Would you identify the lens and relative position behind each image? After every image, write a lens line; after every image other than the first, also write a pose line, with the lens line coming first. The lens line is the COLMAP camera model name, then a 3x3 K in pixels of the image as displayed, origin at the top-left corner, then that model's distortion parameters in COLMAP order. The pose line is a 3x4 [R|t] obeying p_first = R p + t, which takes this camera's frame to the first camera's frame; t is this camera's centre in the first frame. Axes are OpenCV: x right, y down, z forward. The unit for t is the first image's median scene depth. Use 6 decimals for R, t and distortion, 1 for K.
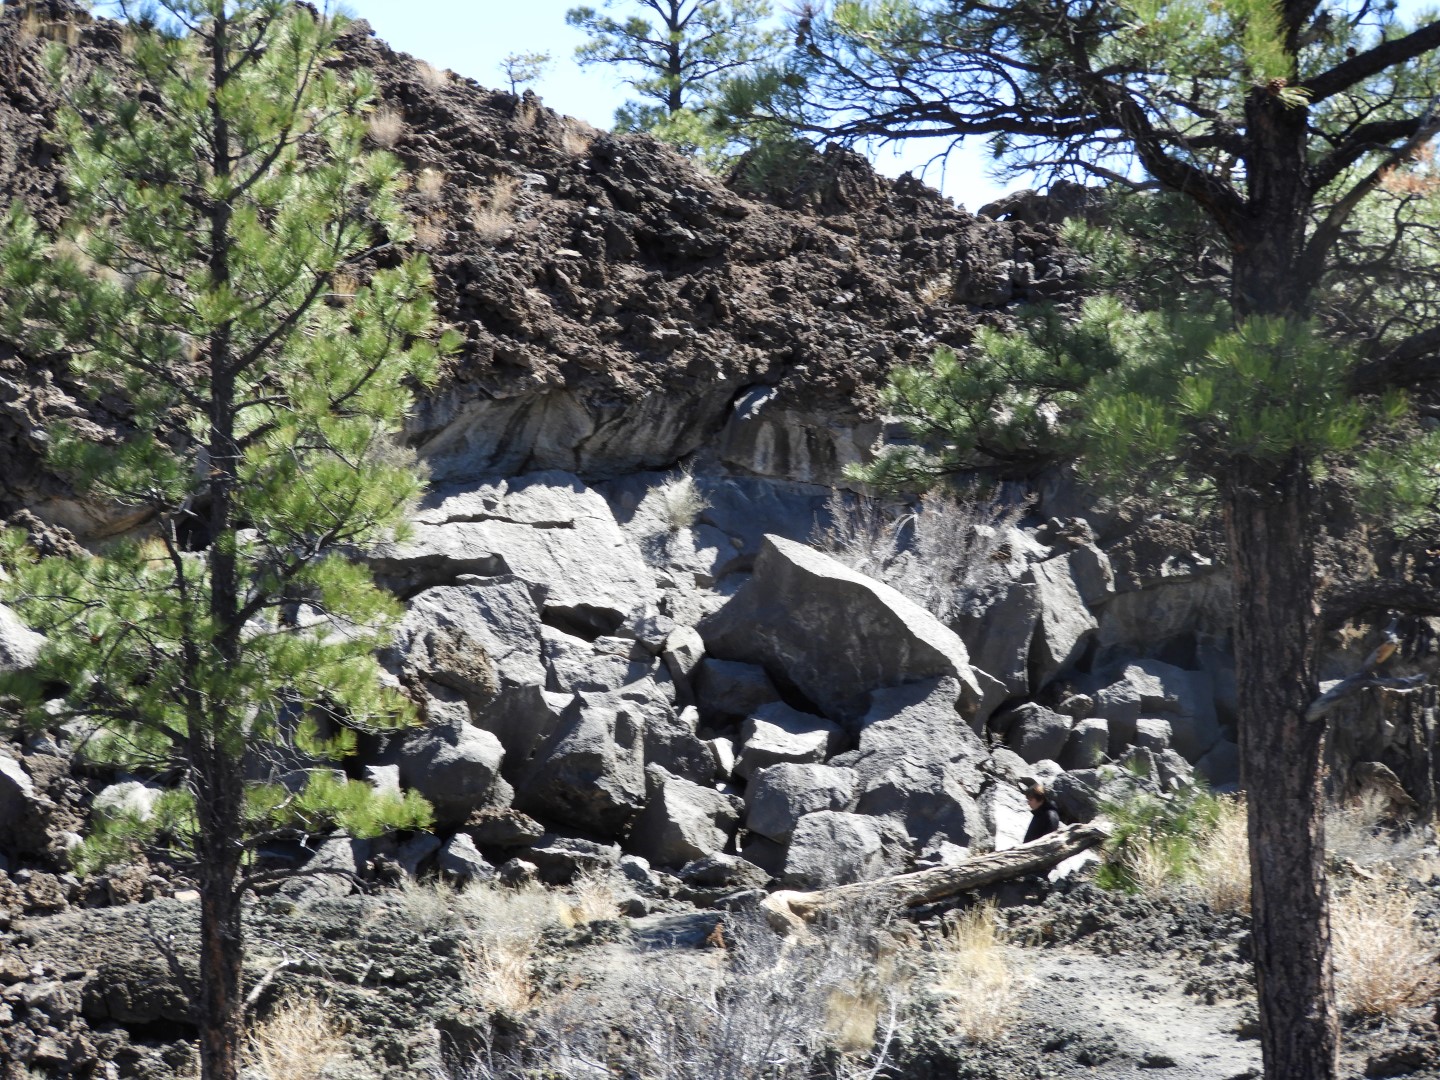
lens RADIAL K [[2964.1, 0, 722.5], [0, 2964.1, 549.5], [0, 0, 1]] dist [-0.019578, 0.000000]
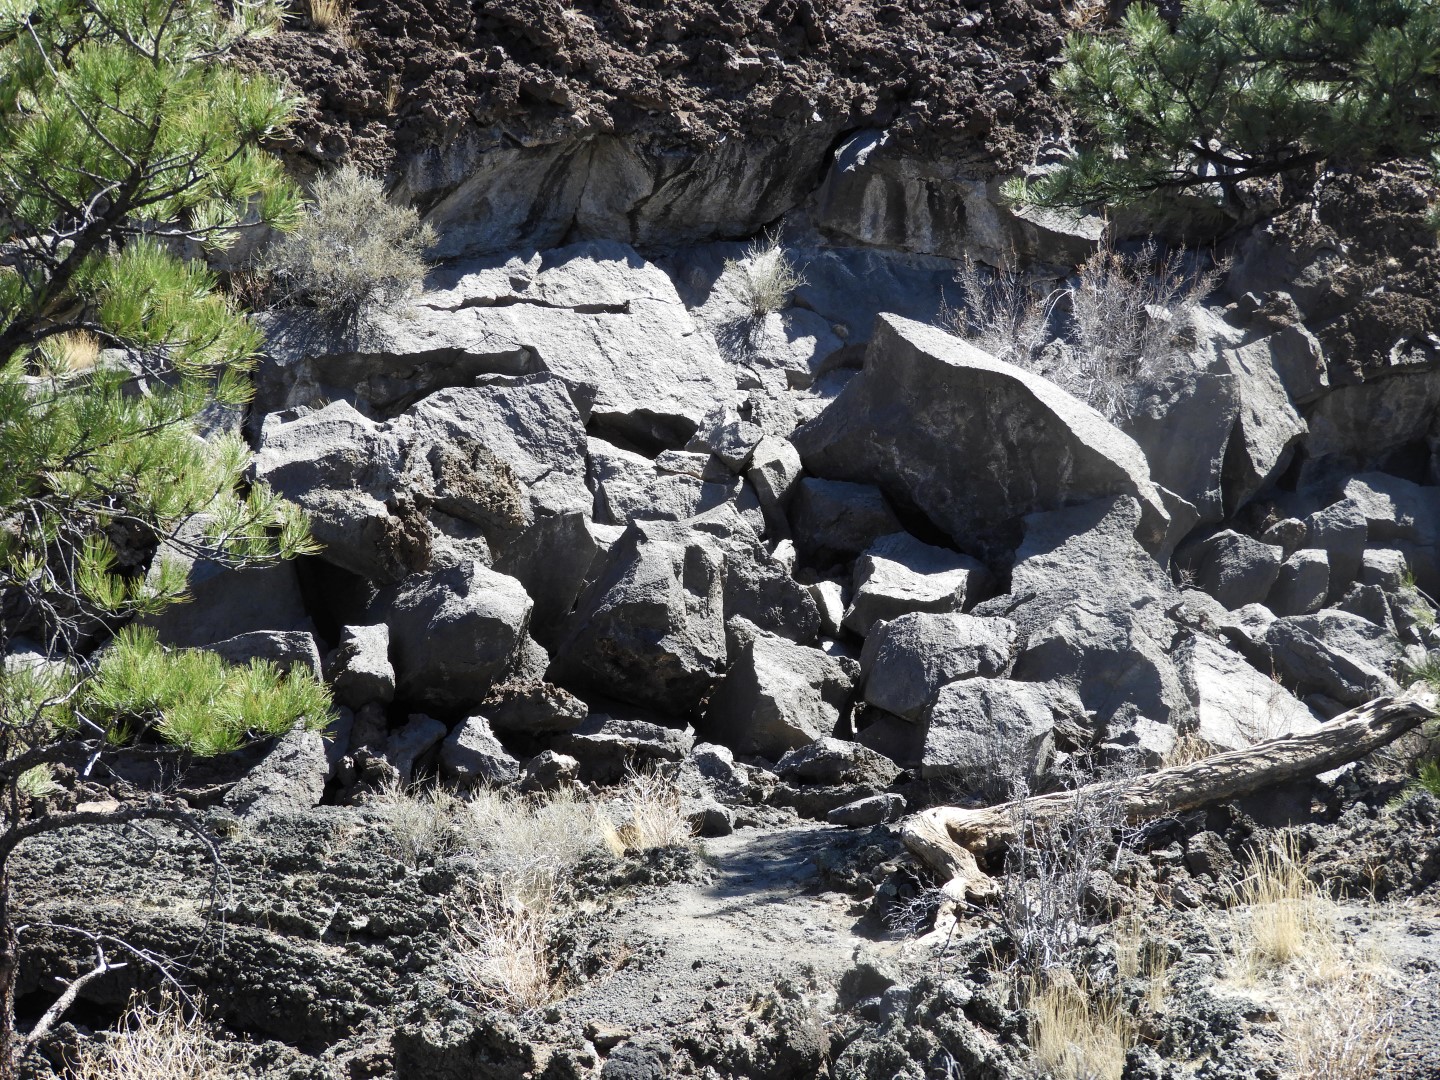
lens RADIAL K [[2964.1, 0, 719.8], [0, 2964.1, 536.5], [0, 0, 1]] dist [-0.019578, 0.000000]
pose [[0.999405, -0.016969, -0.030012, -0.004899], [0.018286, 0.998858, 0.044148, 0.018757], [0.029228, -0.044670, 0.998574, 0.250854]]
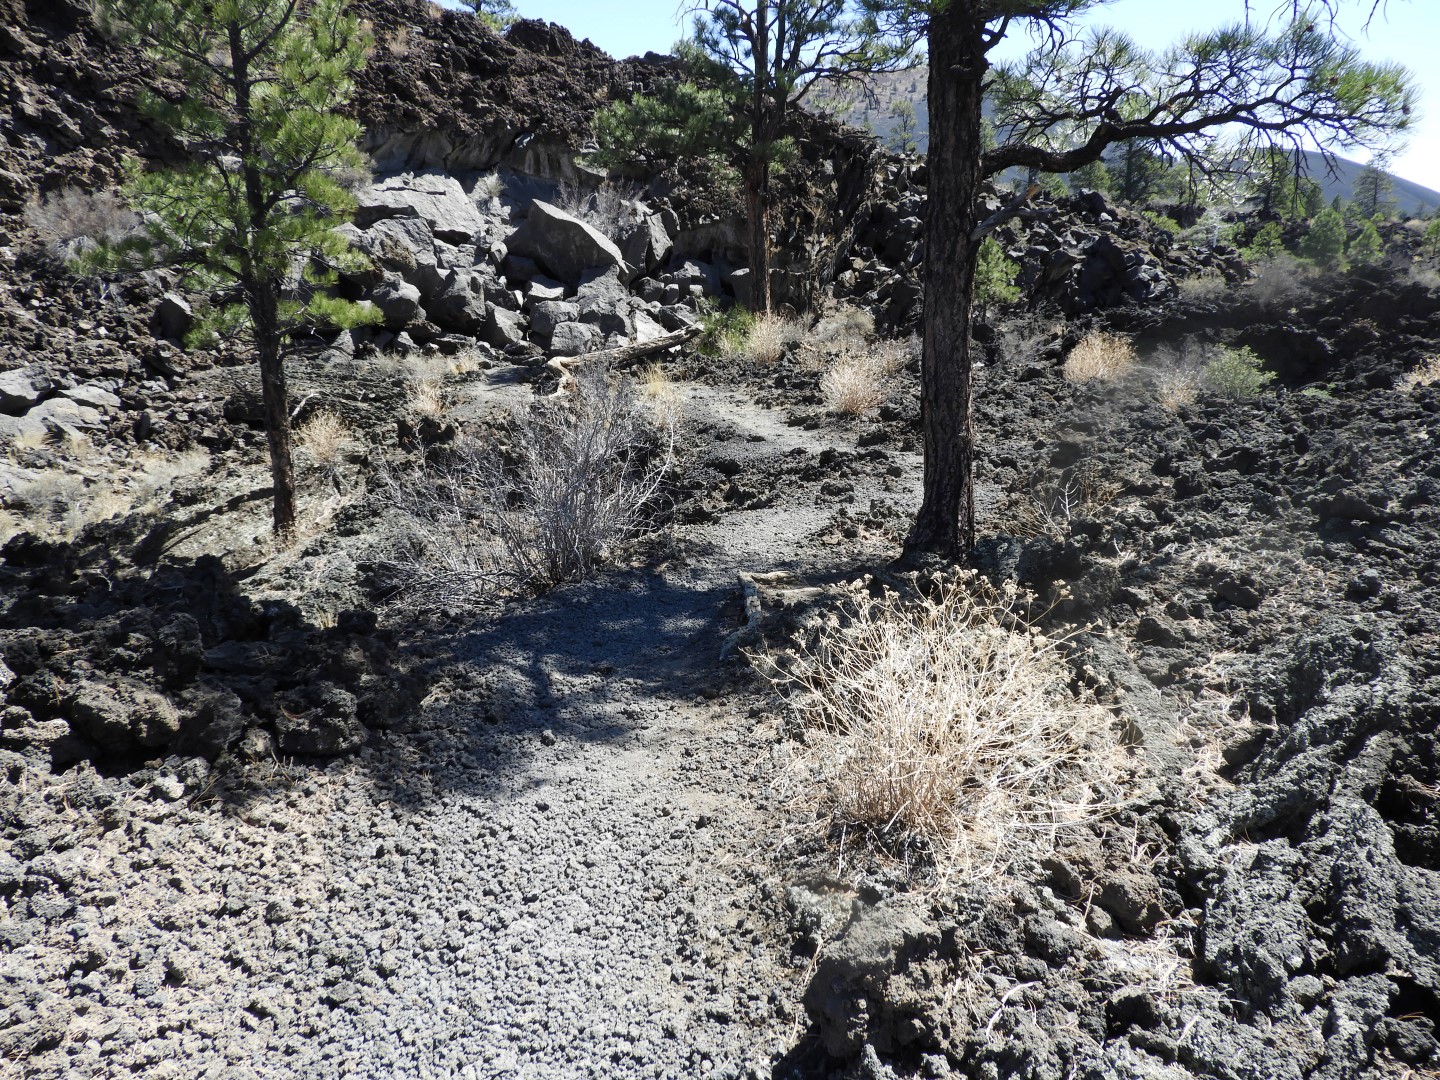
lens RADIAL K [[1022.2, 0, 723.6], [0, 1022.2, 541.5], [0, 0, 1]] dist [0.008246, -0.007695]
pose [[0.978490, -0.042383, 0.201893, -0.012609], [-0.017904, 0.957528, 0.287784, 0.018857], [-0.205515, -0.285209, 0.936173, 0.164630]]
